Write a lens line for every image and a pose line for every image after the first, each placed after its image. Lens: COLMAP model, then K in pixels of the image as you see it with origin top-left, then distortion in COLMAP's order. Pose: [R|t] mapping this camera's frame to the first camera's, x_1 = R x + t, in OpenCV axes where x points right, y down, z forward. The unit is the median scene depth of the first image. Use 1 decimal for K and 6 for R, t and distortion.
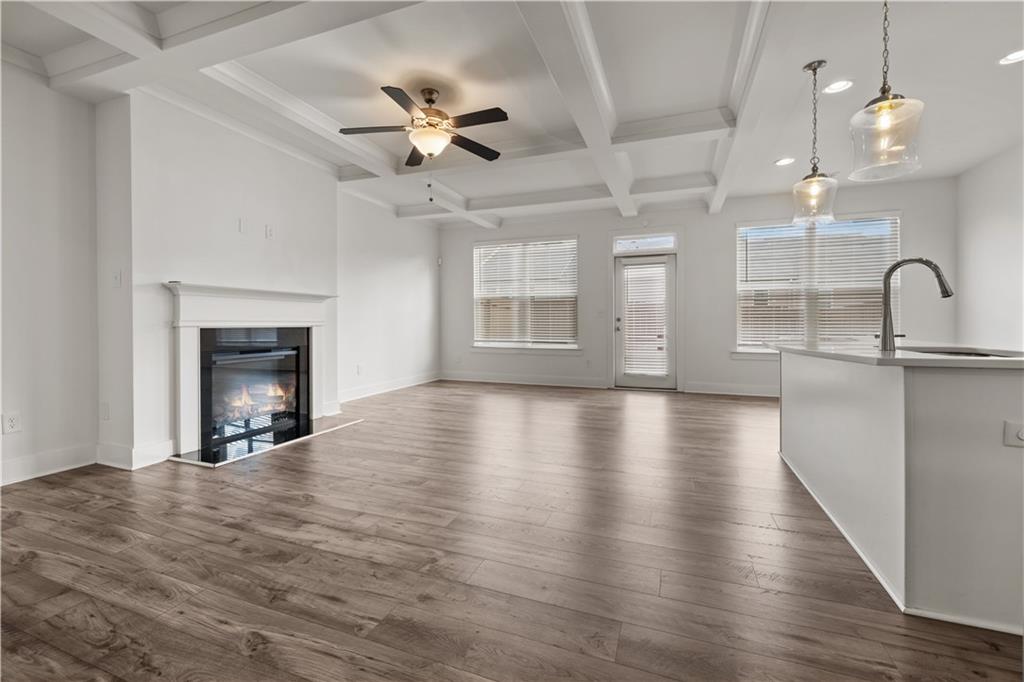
lens RADIAL K [[428.4, 0, 531.1], [0, 428.4, 321.8], [0, 0, 1]] dist [-0.000146, -0.000278]
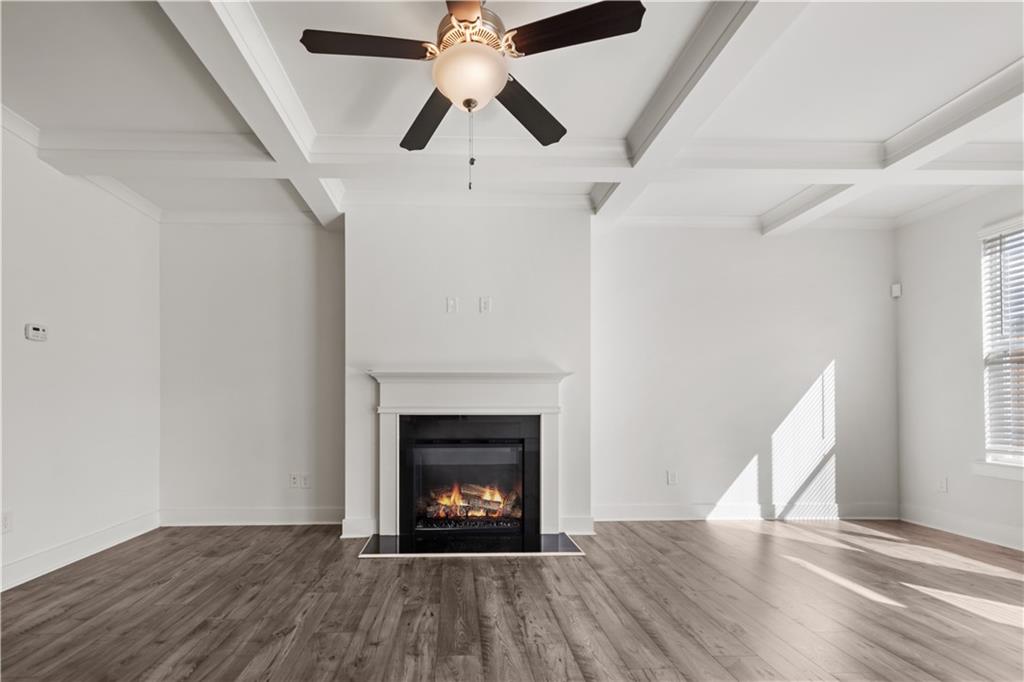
lens RADIAL K [[466.4, 0, 451.7], [0, 466.4, 401.9], [0, 0, 1]] dist [-0.004225, -0.000761]
pose [[0.354318, -0.001133, -0.935124, 0.249514], [0.000422, 0.999999, -0.001052, -0.012268], [0.935125, -0.000022, 0.354318, 0.605682]]
